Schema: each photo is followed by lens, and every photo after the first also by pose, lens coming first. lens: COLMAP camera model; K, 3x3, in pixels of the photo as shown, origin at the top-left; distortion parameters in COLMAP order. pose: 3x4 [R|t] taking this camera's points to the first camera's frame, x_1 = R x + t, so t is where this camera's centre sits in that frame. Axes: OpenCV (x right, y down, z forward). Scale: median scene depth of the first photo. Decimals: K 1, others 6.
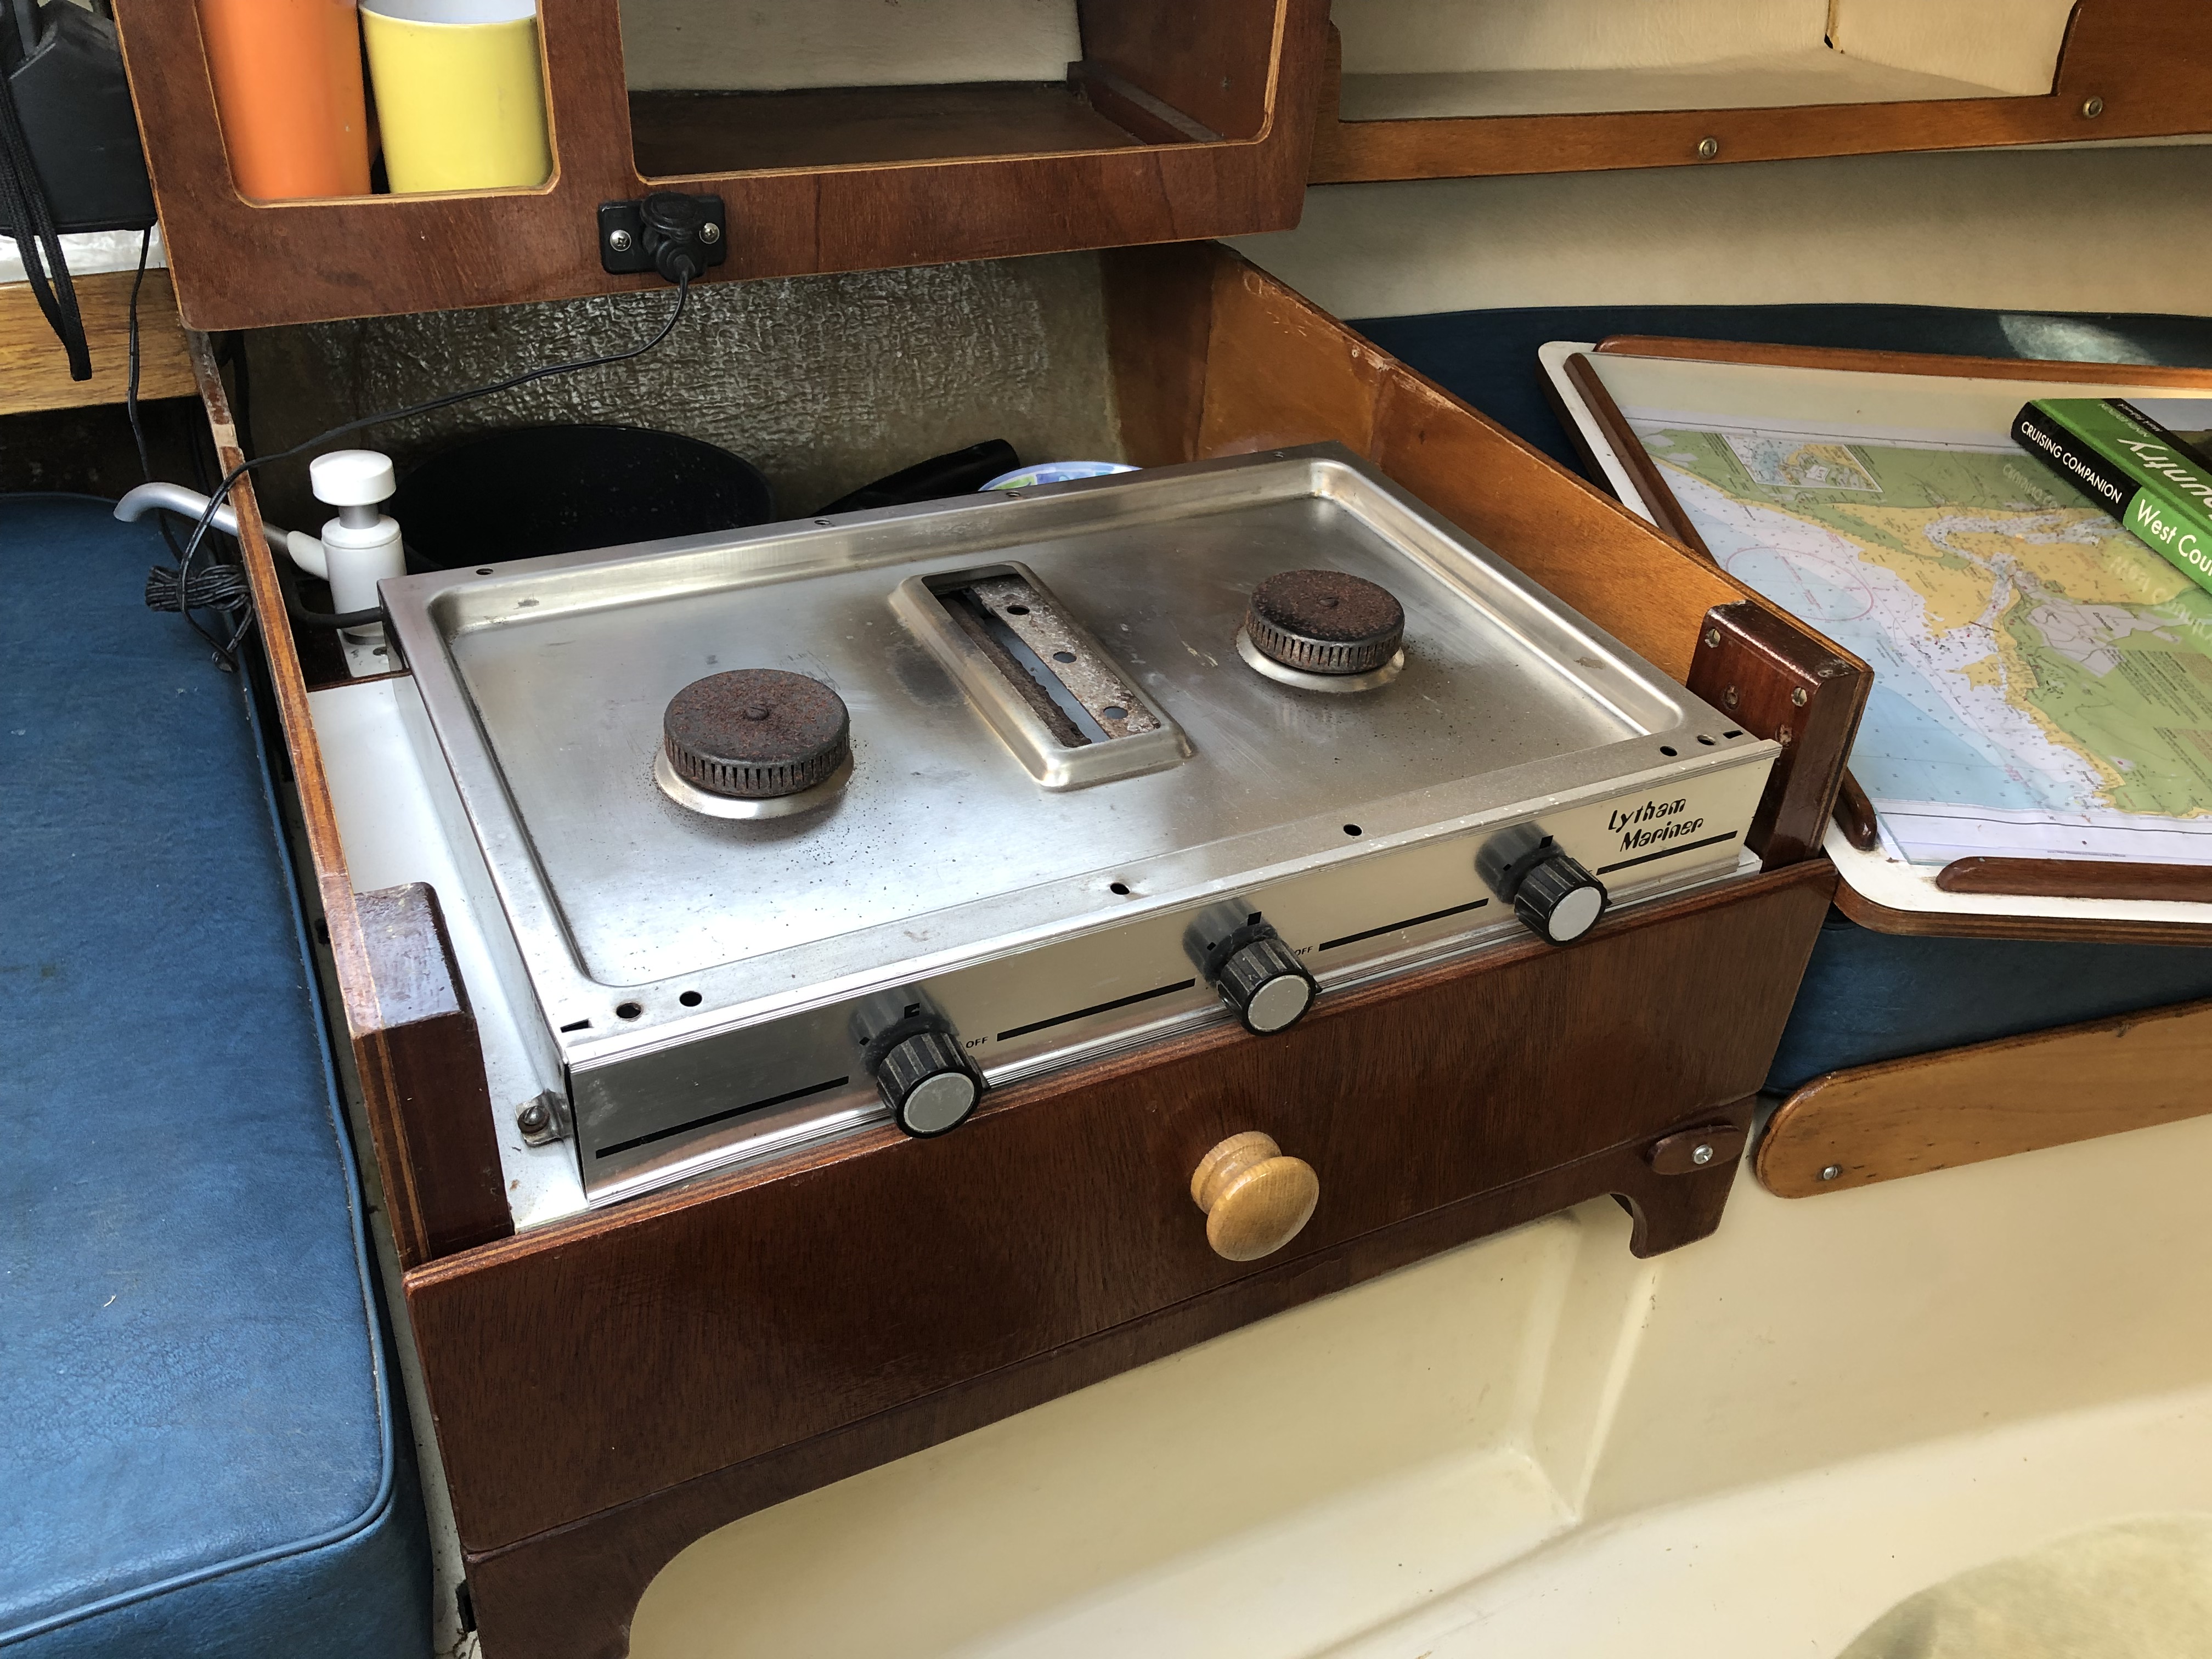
lens RADIAL K [[1810.3, 0, 1107.6], [0, 1810.3, 799.7], [0, 0, 1]] dist [0.037579, -0.007897]
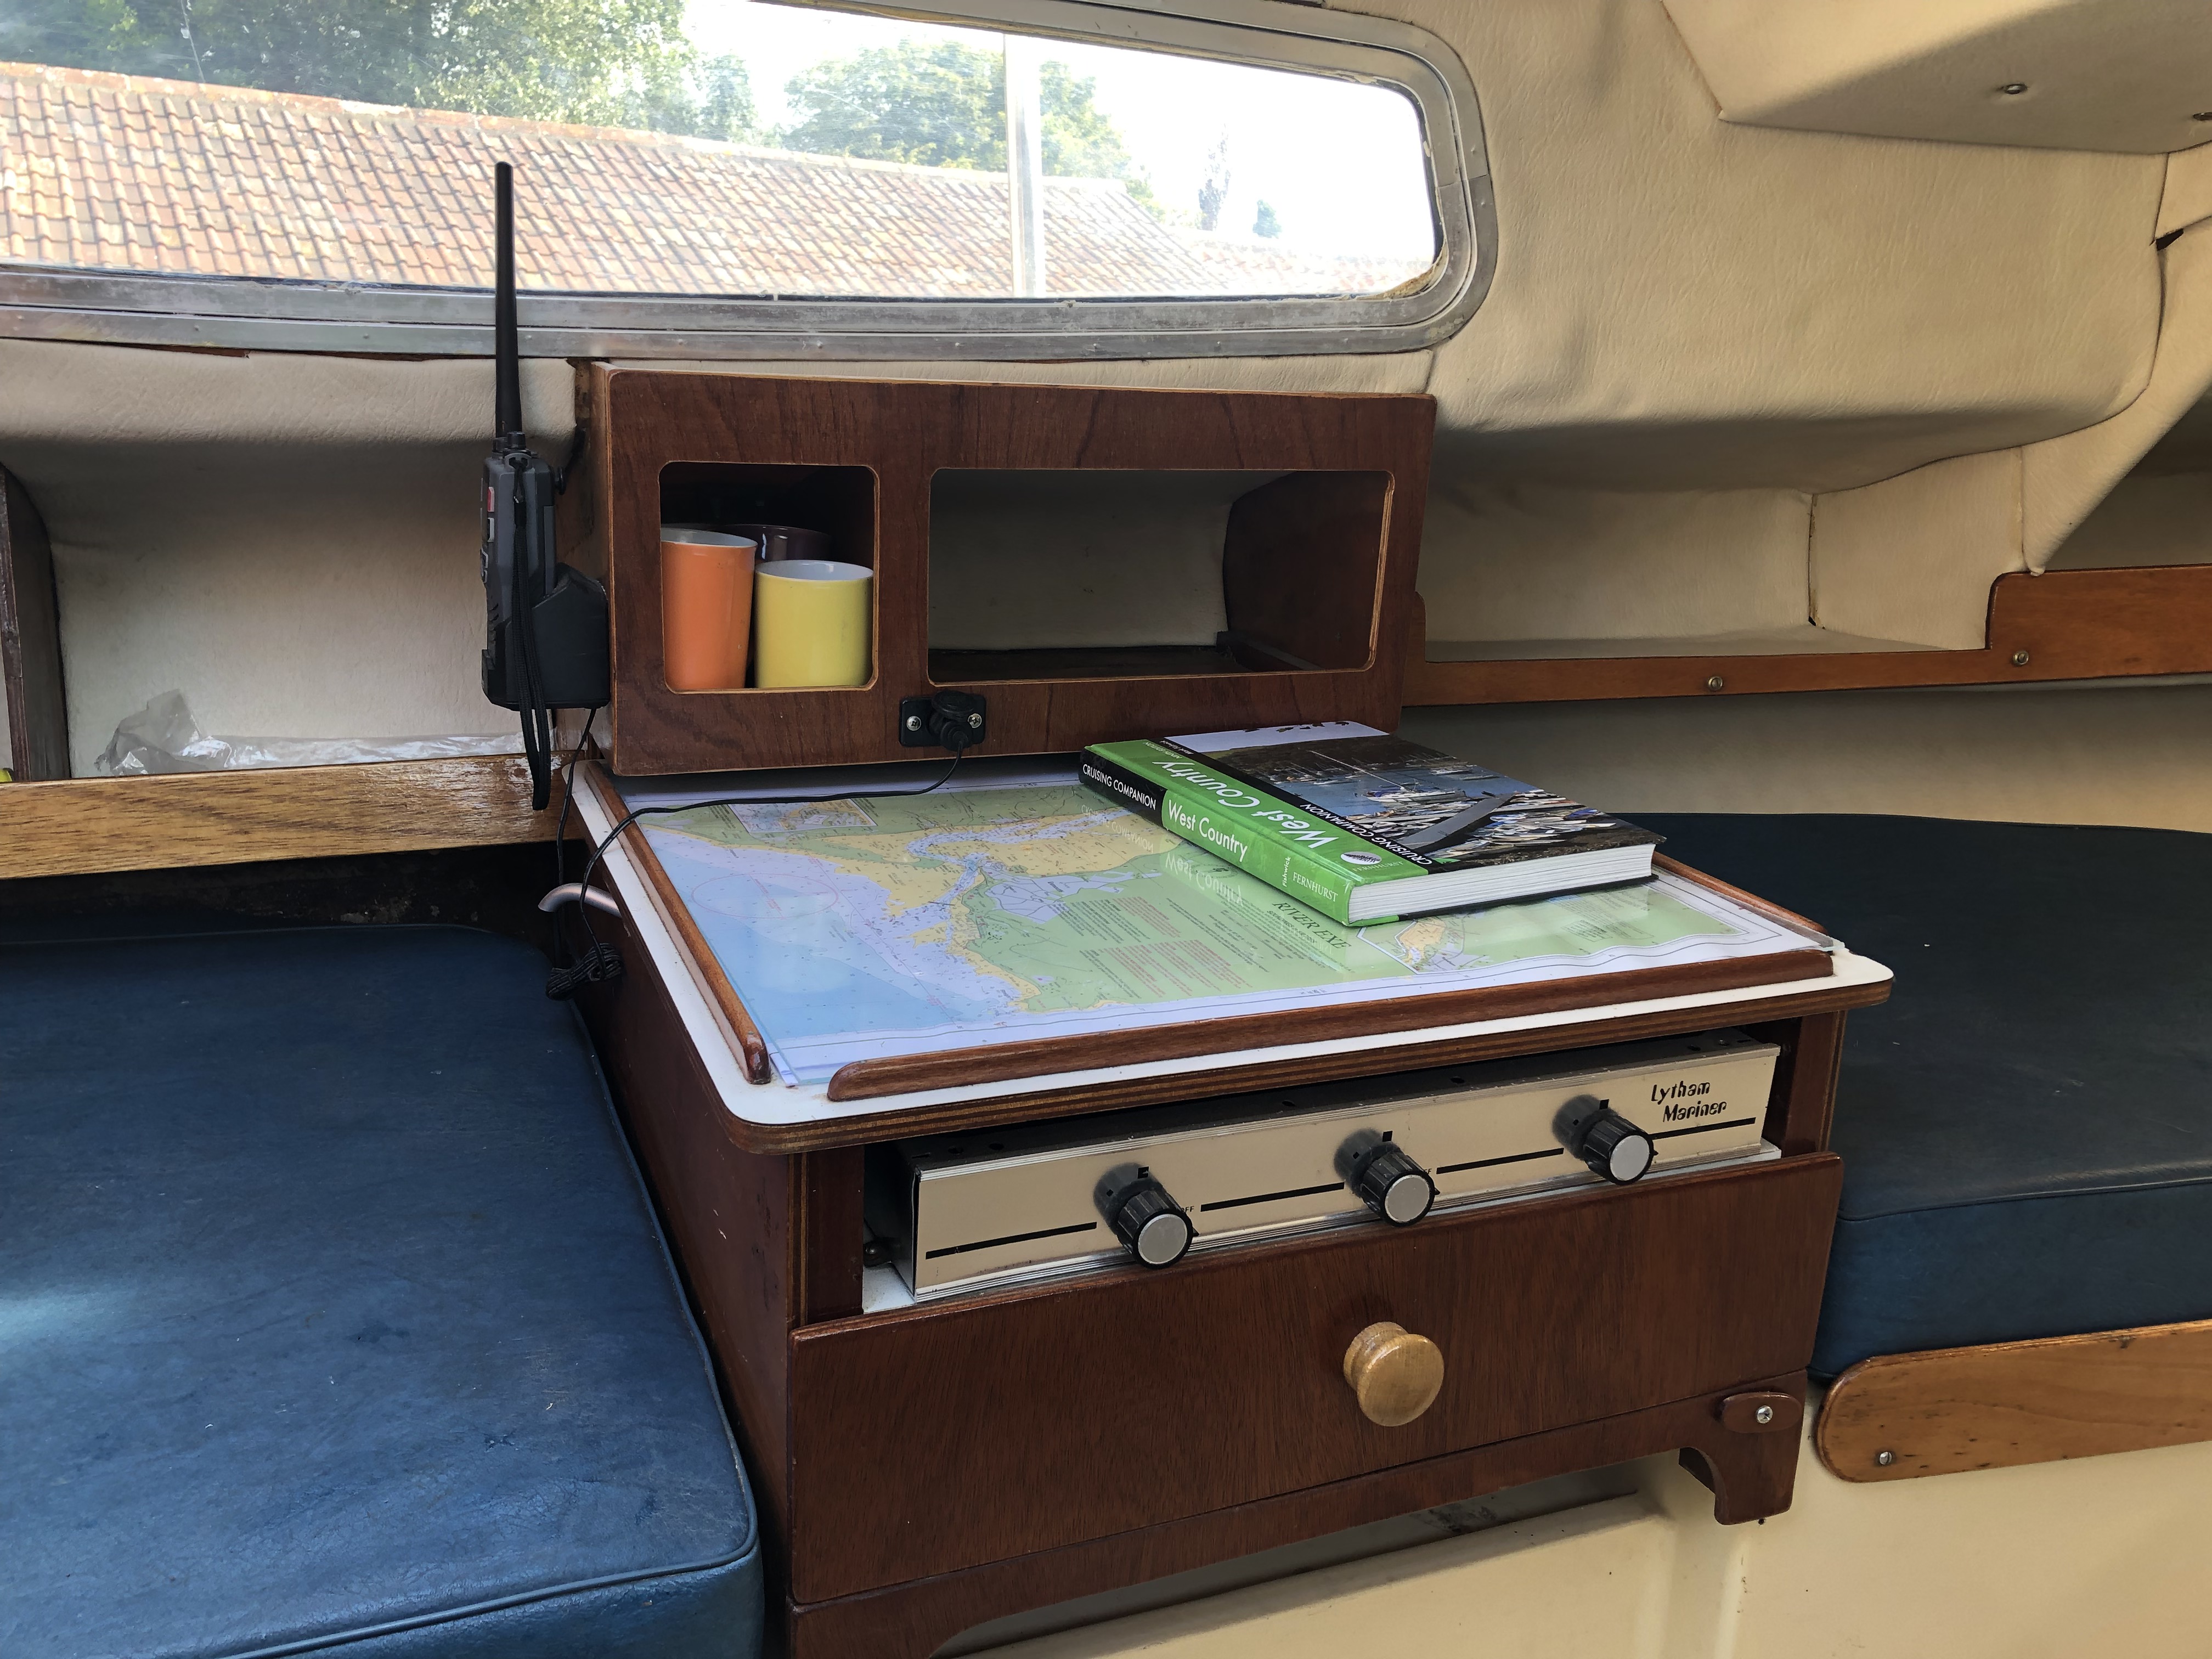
lens RADIAL K [[1767.3, 0, 1106.0], [0, 1767.3, 829.5], [0, 0, 1]] dist [0.158136, -0.126129]
pose [[0.998540, 0.006122, -0.053660, -0.052565], [-0.022431, 0.950819, -0.308935, 0.225320], [0.049130, 0.309688, 0.949568, -0.316973]]
